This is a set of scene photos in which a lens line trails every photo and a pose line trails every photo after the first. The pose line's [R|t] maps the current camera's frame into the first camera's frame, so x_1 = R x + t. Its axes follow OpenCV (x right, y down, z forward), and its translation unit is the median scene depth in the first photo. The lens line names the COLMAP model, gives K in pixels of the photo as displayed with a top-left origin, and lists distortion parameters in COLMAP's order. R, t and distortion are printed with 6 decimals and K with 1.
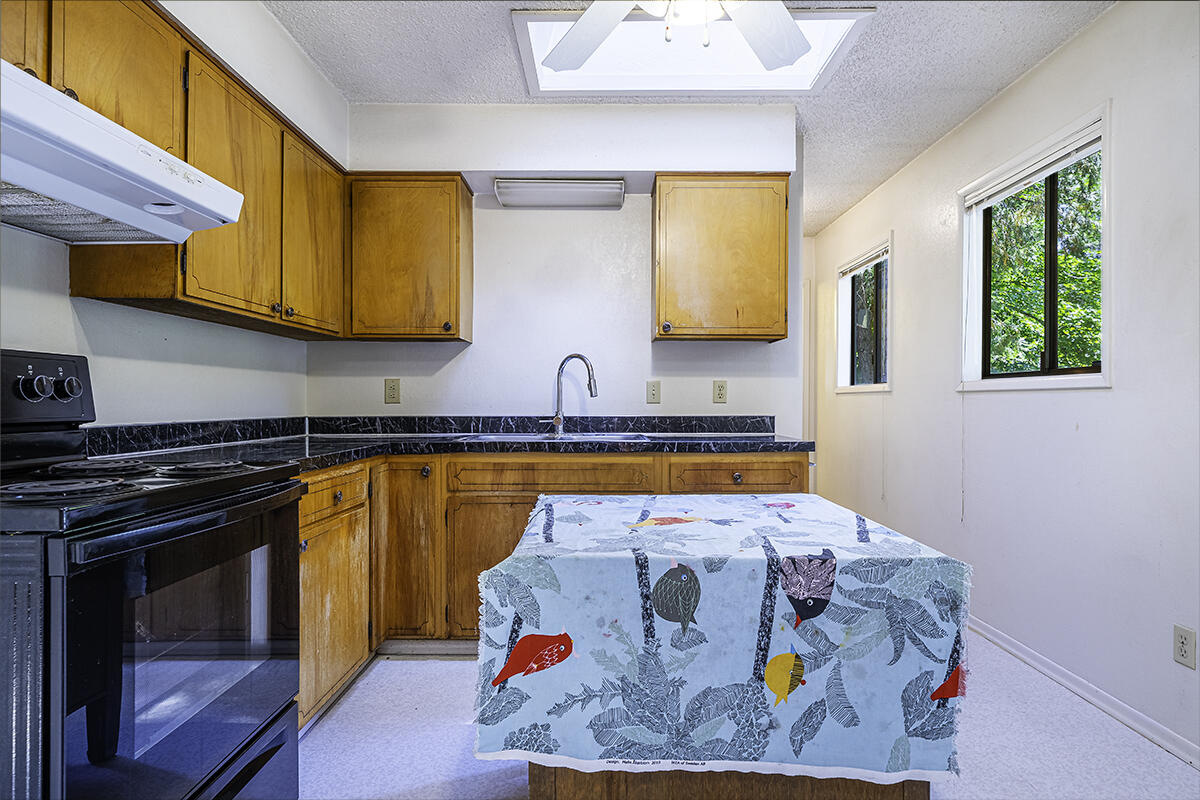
lens RADIAL K [[657.0, 0, 600.0], [0, 657.0, 400.0], [0, 0, 1]] dist [-0.003971, -0.000640]
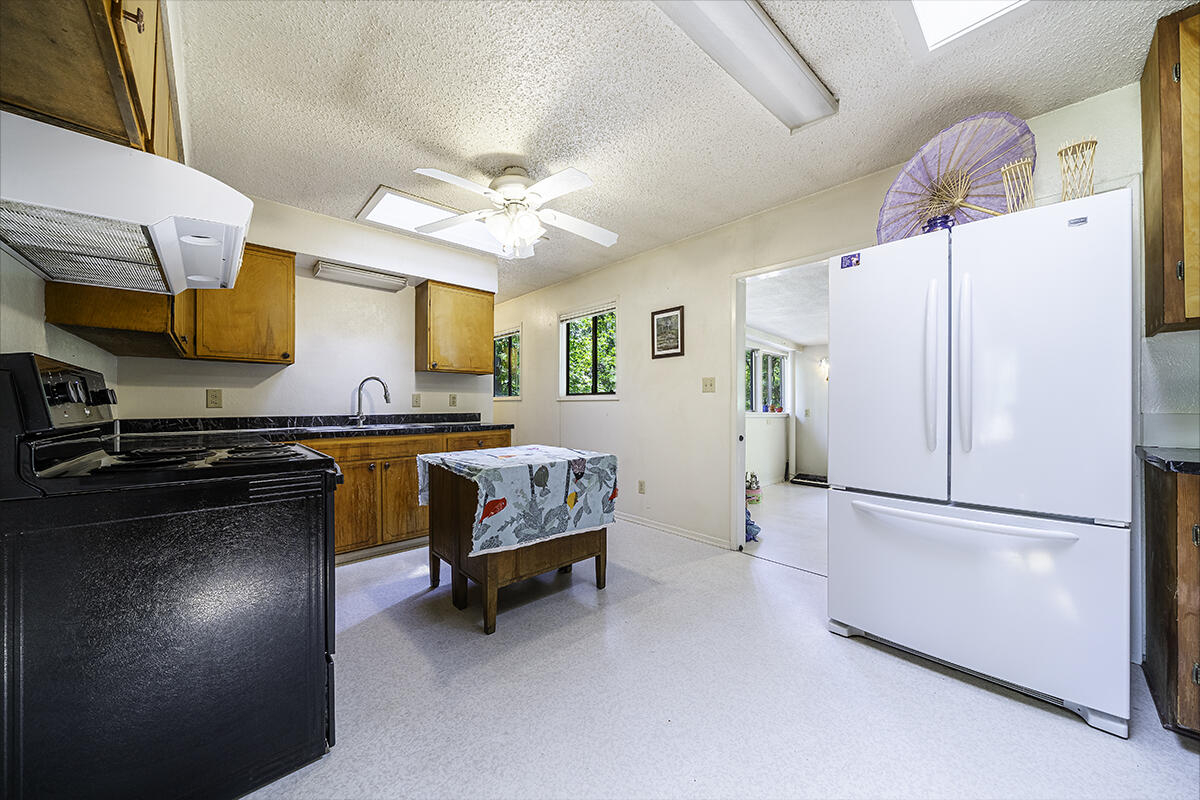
lens RADIAL K [[418.9, 0, 609.5], [0, 418.9, 403.9], [0, 0, 1]] dist [-0.001741, -0.000219]
pose [[0.717248, -0.000088, 0.696818, -0.459193], [0.000381, 1.000000, -0.000266, -0.002743], [-0.696817, 0.000456, 0.717248, -0.227729]]
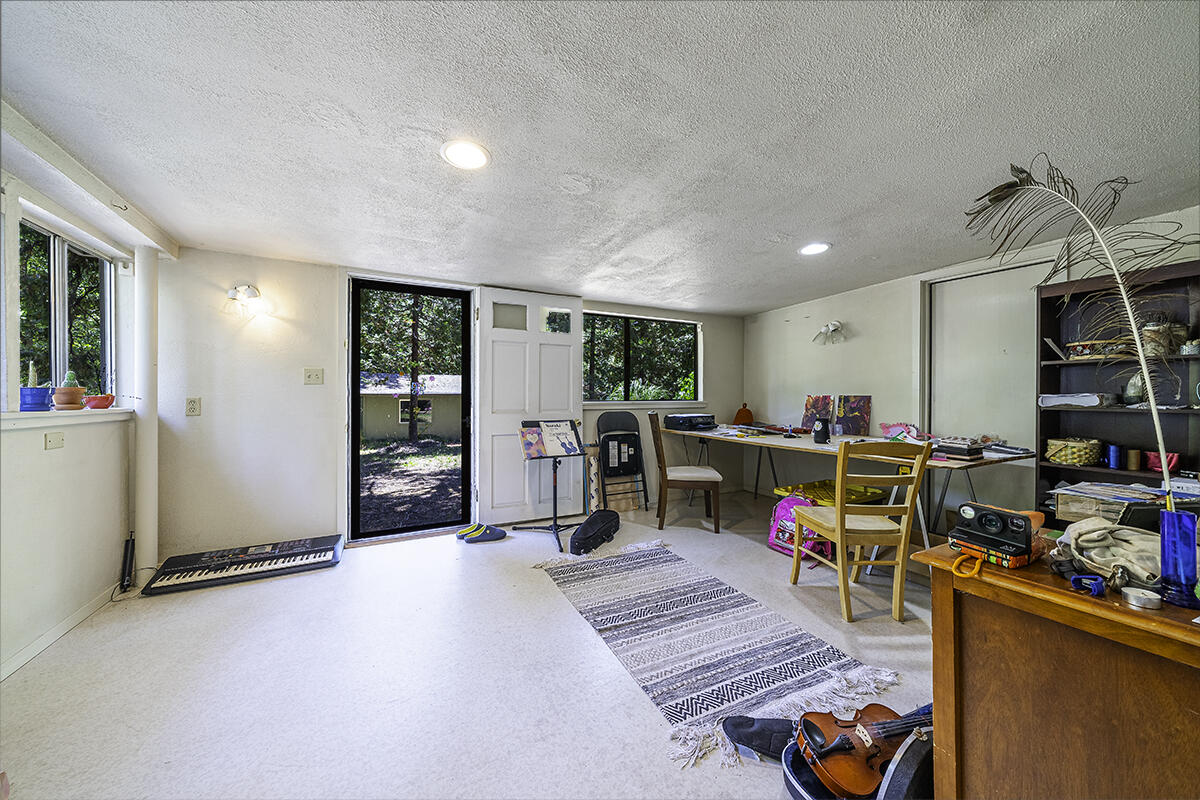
lens RADIAL K [[411.2, 0, 595.9], [0, 411.2, 396.6], [0, 0, 1]] dist [-0.000381, -0.000174]
pose [[-0.455484, -0.011211, 0.890173, 0.802140], [-0.006945, 0.999935, 0.009040, 0.006728], [-0.890217, -0.002065, -0.455533, 0.338041]]
